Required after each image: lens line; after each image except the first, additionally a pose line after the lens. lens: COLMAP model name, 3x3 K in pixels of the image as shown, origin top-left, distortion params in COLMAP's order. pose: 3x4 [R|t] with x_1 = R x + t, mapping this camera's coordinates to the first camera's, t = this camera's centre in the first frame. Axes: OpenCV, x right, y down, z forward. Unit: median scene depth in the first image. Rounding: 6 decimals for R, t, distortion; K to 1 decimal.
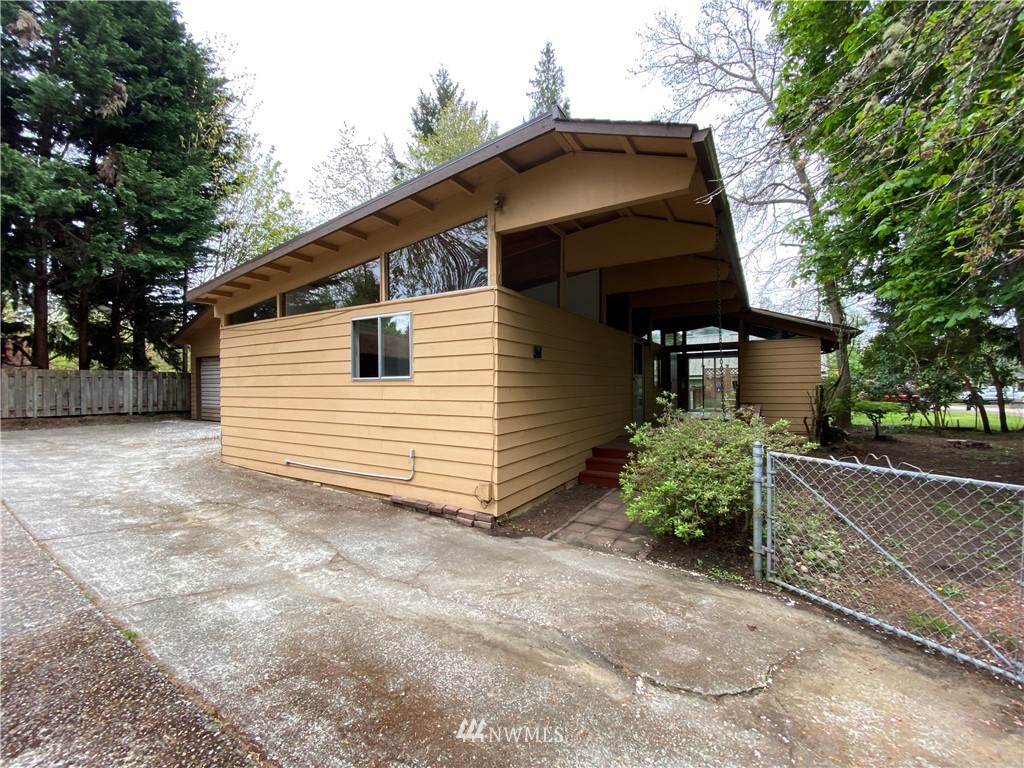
lens RADIAL K [[413.1, 0, 509.1], [0, 413.1, 385.9], [0, 0, 1]] dist [0.028624, -0.026330]
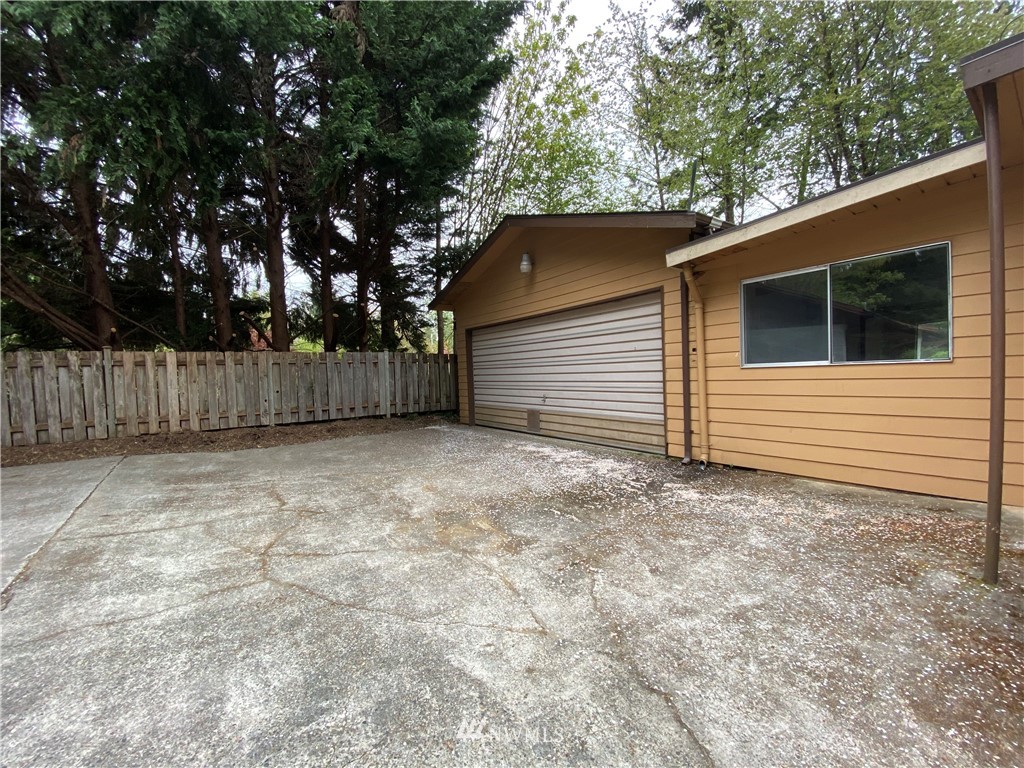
lens RADIAL K [[413.1, 0, 509.1], [0, 413.1, 385.9], [0, 0, 1]] dist [0.028624, -0.026330]
pose [[0.925150, -0.012732, -0.379387, -1.280959], [0.026905, 0.999123, 0.032080, 0.004808], [0.378646, -0.039887, 0.924682, 1.227883]]
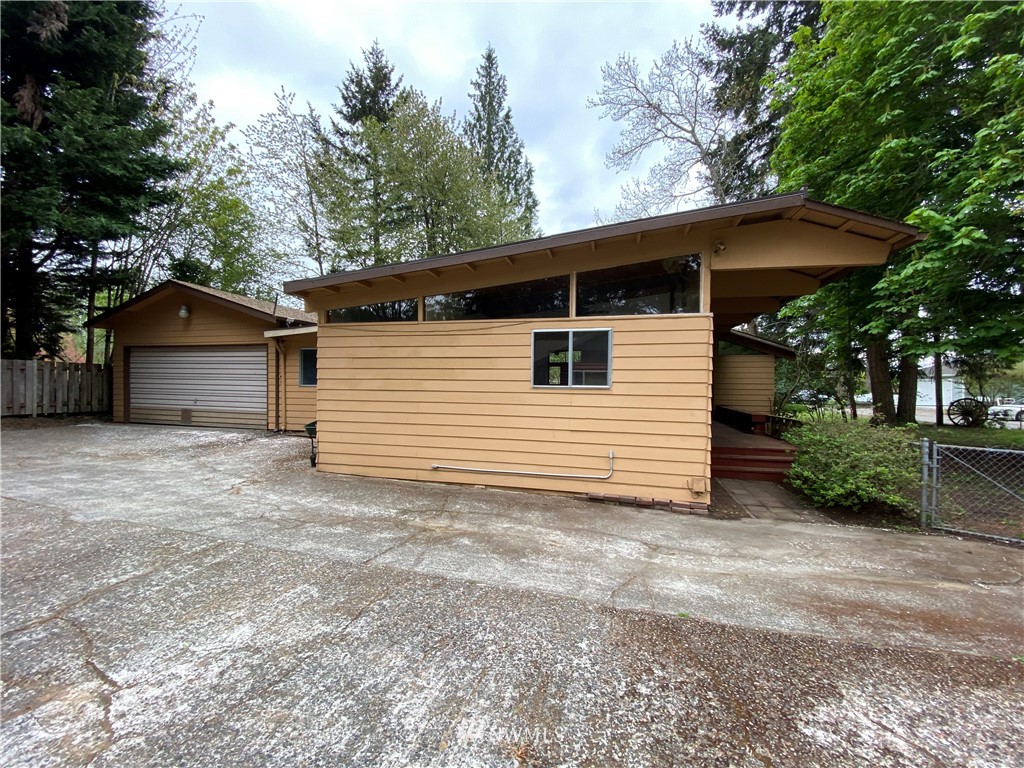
lens RADIAL K [[413.1, 0, 509.1], [0, 413.1, 385.9], [0, 0, 1]] dist [0.028624, -0.026330]
pose [[0.955172, 0.014709, 0.295685, -0.778426], [-0.017216, 0.999835, 0.005876, -0.023553], [-0.295550, -0.010703, 0.955267, 0.005588]]
